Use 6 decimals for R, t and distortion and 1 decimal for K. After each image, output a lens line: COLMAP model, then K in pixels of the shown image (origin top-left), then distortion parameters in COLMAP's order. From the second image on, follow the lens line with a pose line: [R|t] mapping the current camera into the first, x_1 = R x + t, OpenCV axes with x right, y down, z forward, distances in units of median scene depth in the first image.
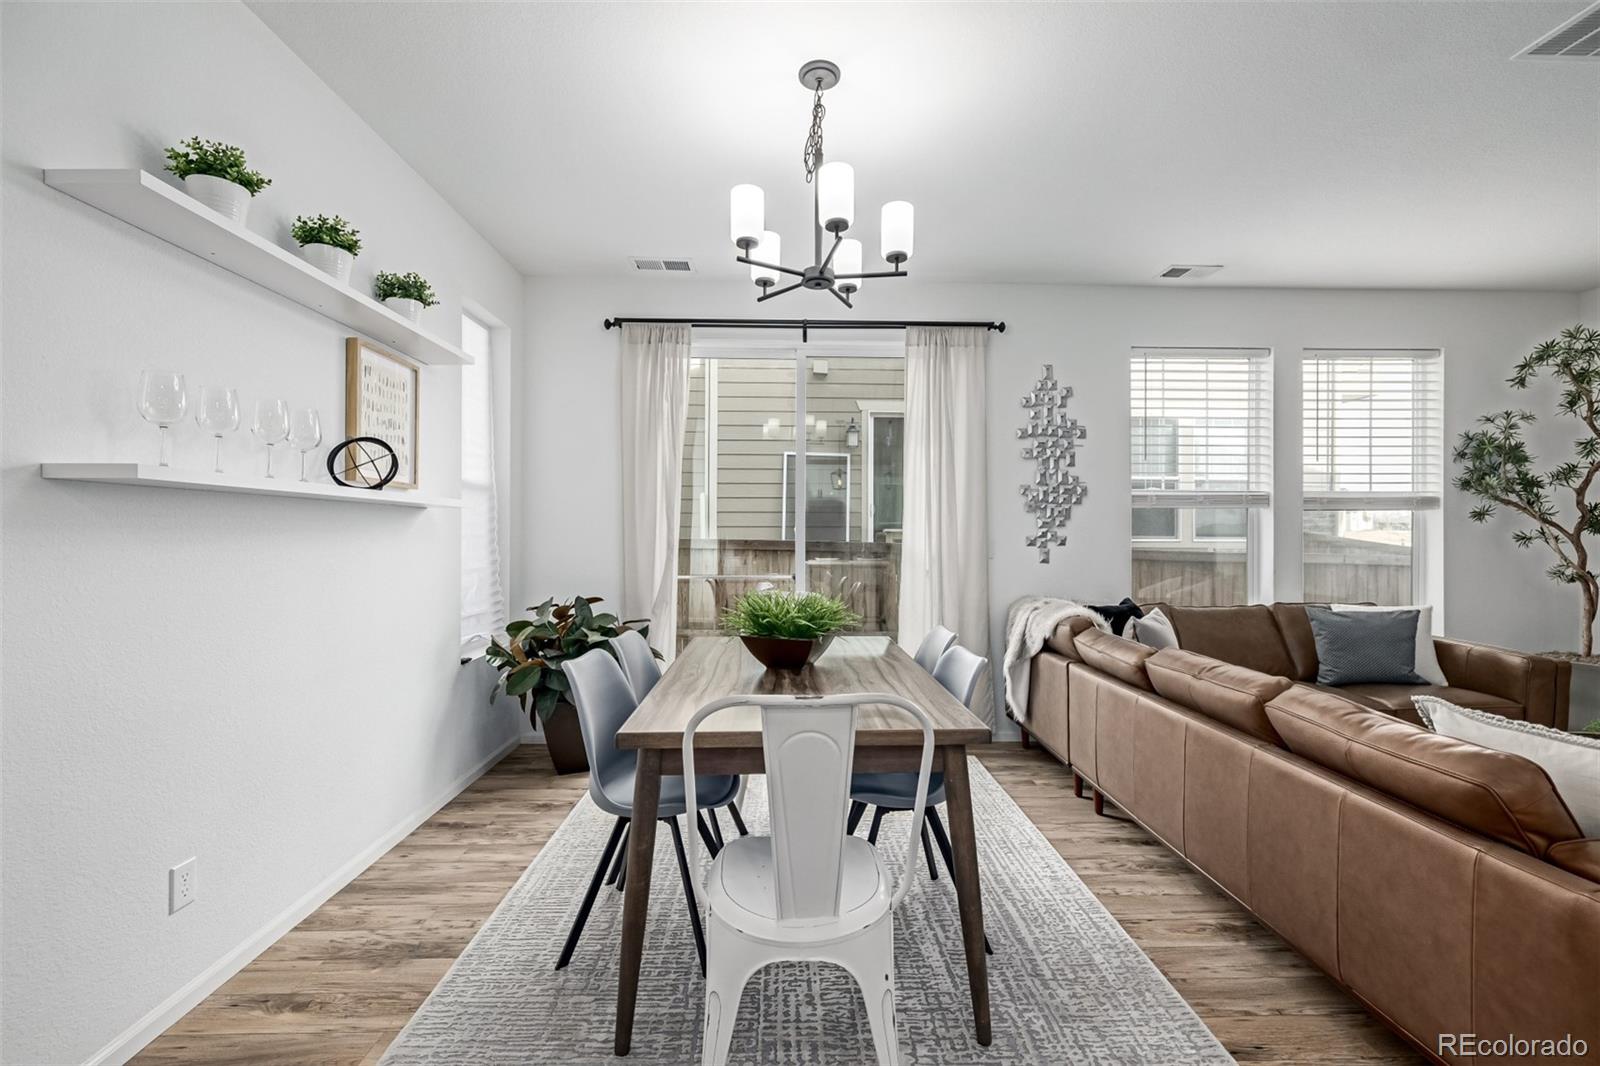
lens RADIAL K [[667.8, 0, 797.1], [0, 667.8, 536.5], [0, 0, 1]] dist [-0.002147, -0.000365]
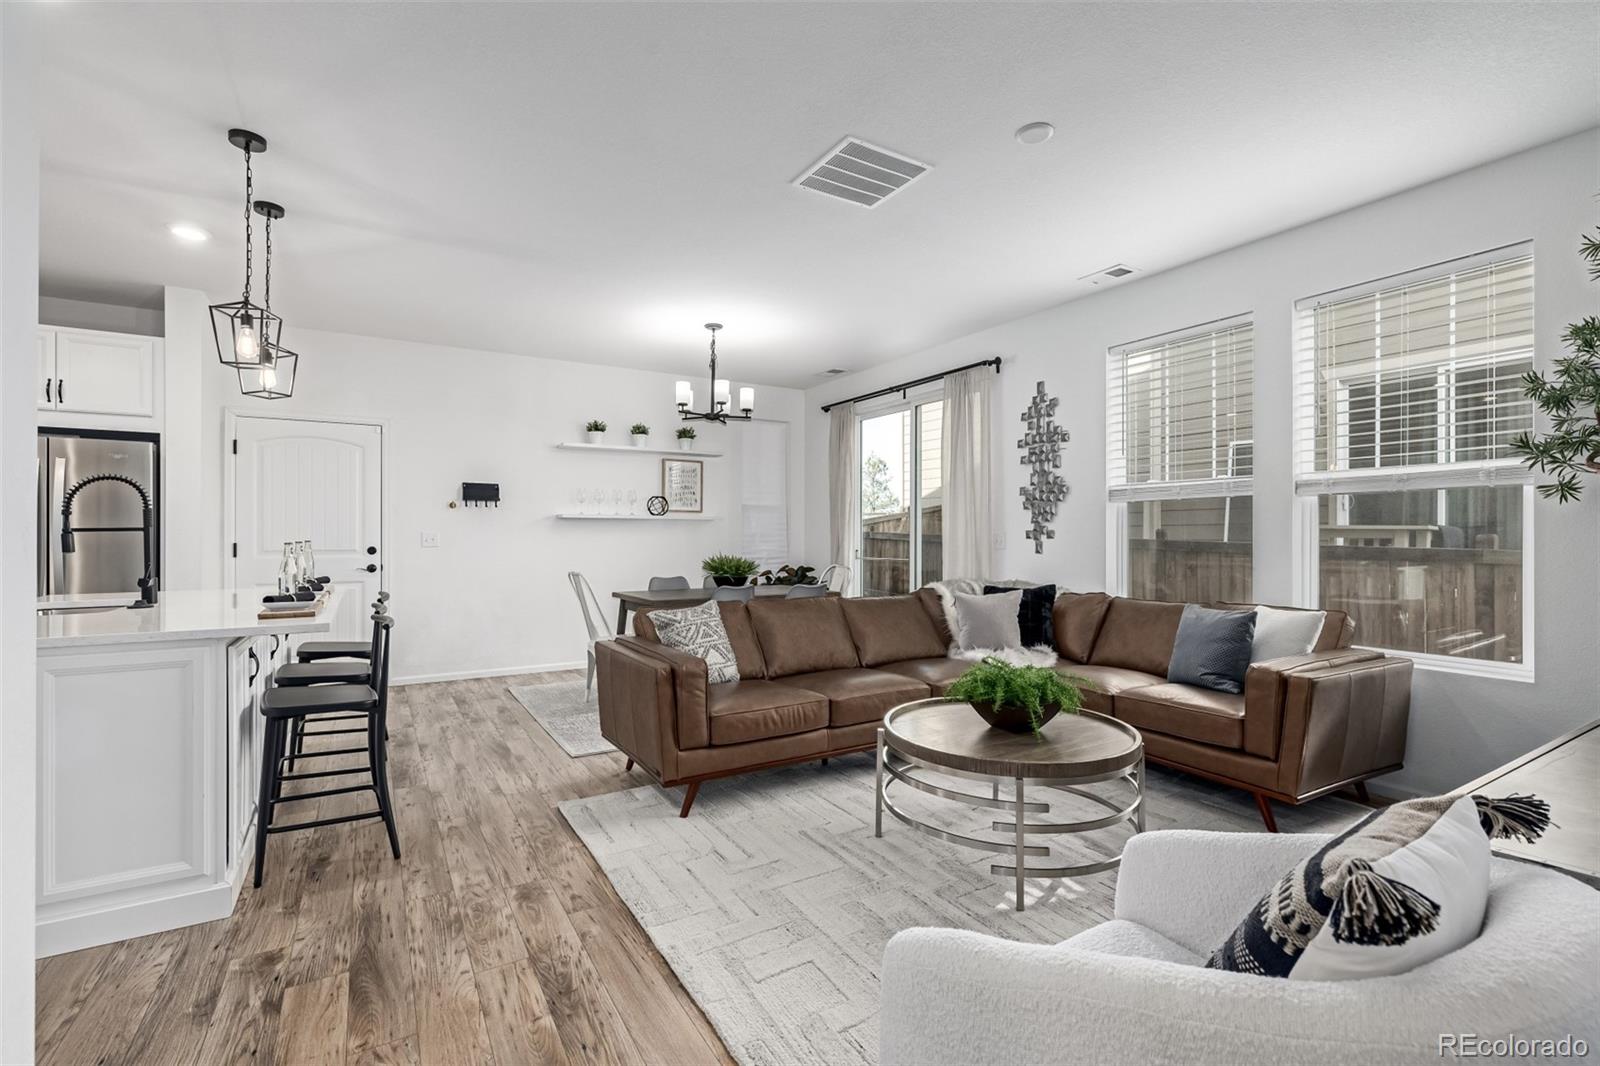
lens RADIAL K [[735.7, 0, 800.0], [0, 735.7, 533.0], [0, 0, 1]] dist [-0.002416, -0.000205]
pose [[0.493348, -0.007816, -0.869797, 1.424904], [-0.000138, 0.999959, -0.009064, 0.018953], [0.869832, 0.004592, 0.493327, 0.010856]]
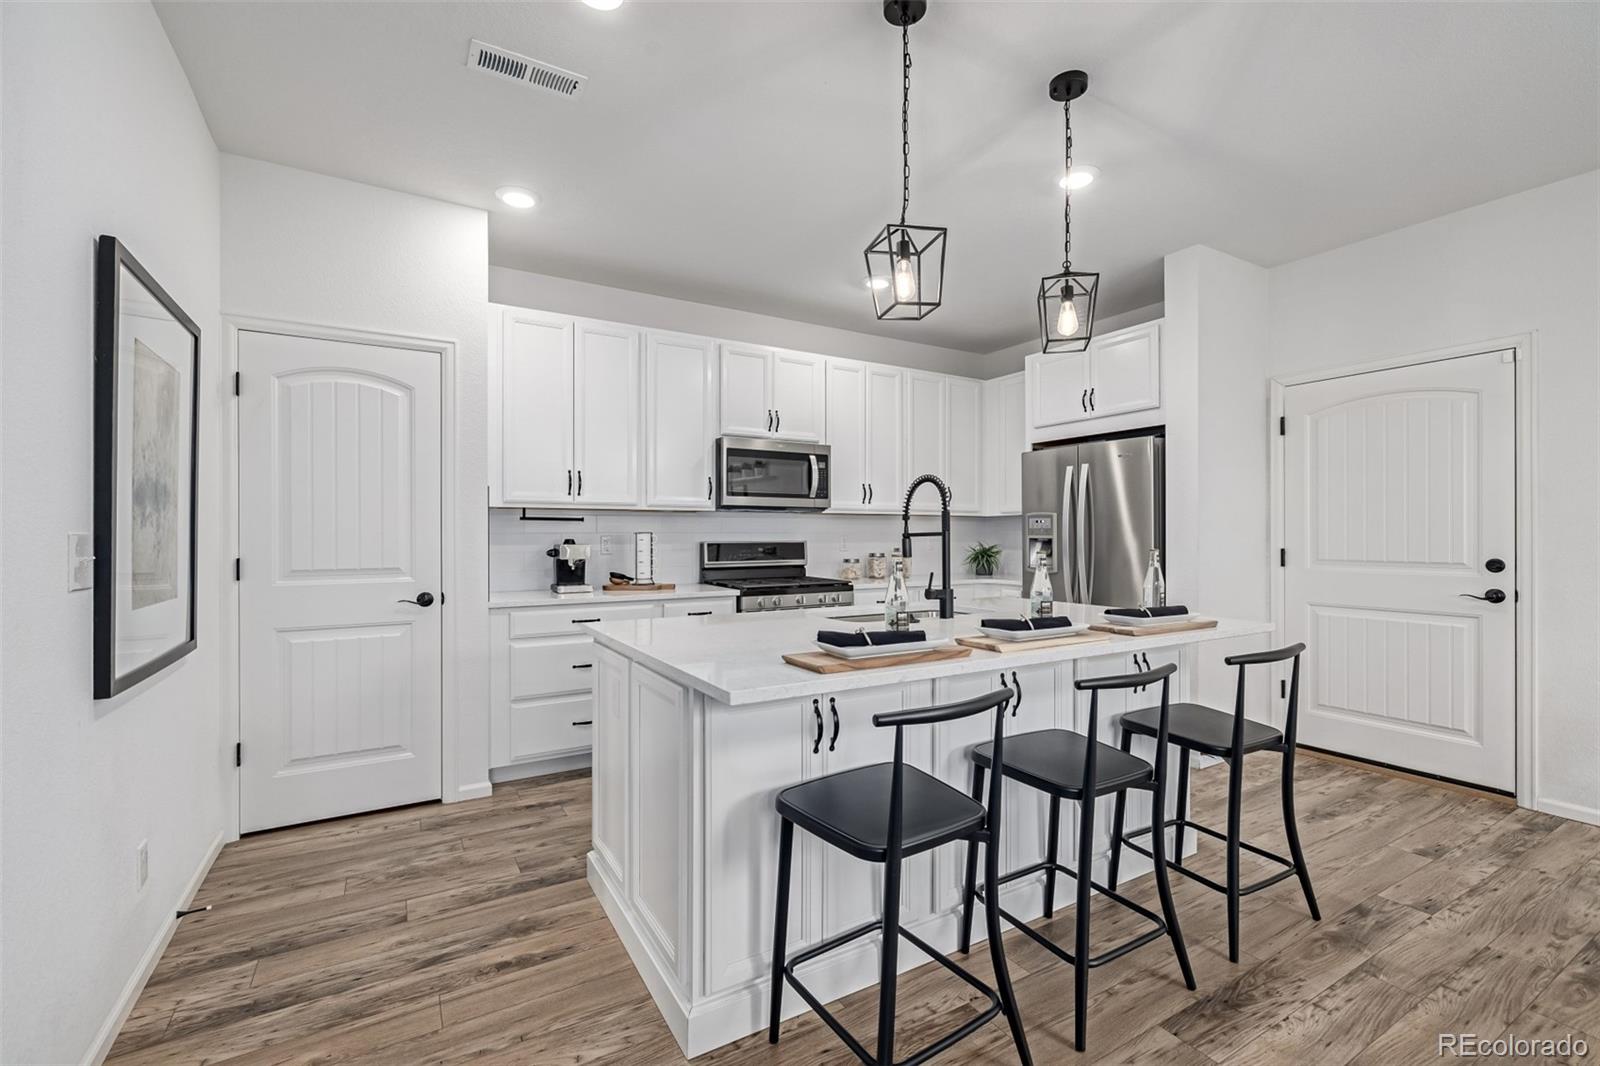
lens RADIAL K [[676.8, 0, 805.5], [0, 676.8, 534.1], [0, 0, 1]] dist [0.002142, 0.000359]
pose [[-0.874250, -0.006363, -0.485434, 0.757739], [-0.005762, 0.999980, -0.002729, 0.010012], [0.485442, 0.000411, -0.874269, 0.317813]]
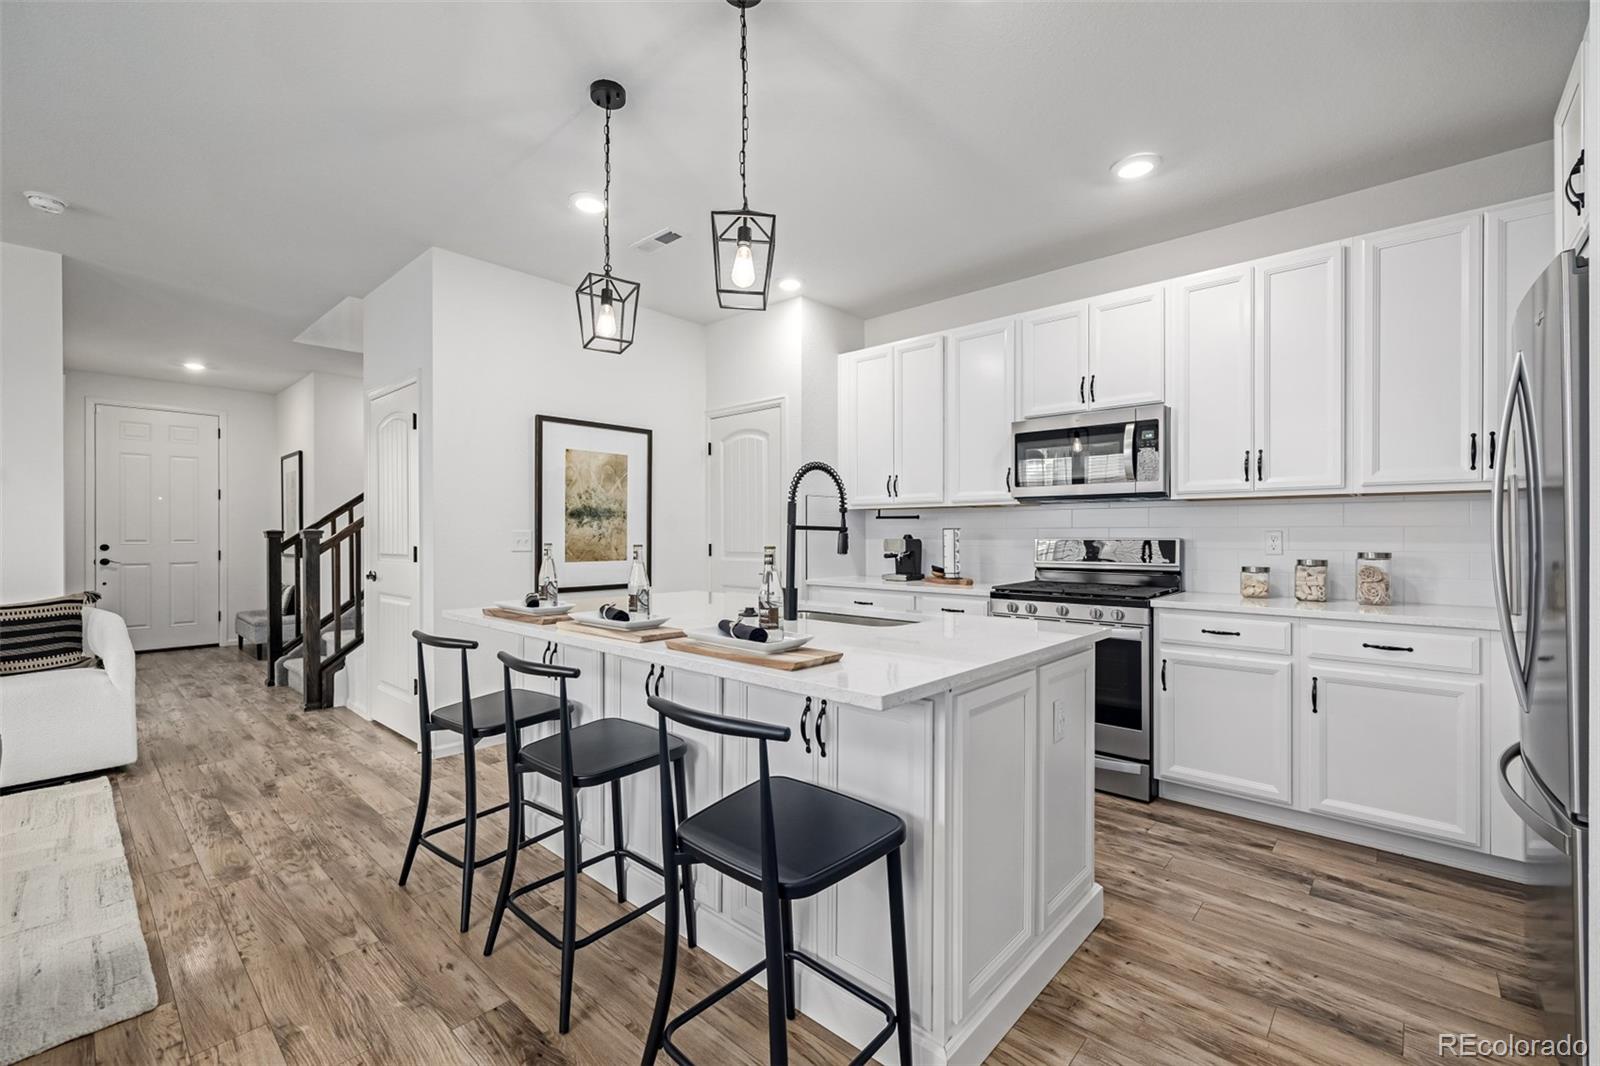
lens RADIAL K [[678.1, 0, 796.1], [0, 678.1, 532.7], [0, 0, 1]] dist [0.001234, 0.000108]
pose [[-0.724499, -0.005120, 0.689257, -0.150850], [-0.002678, 0.999986, 0.004613, 0.008821], [-0.689271, 0.001497, -0.724502, 0.233146]]
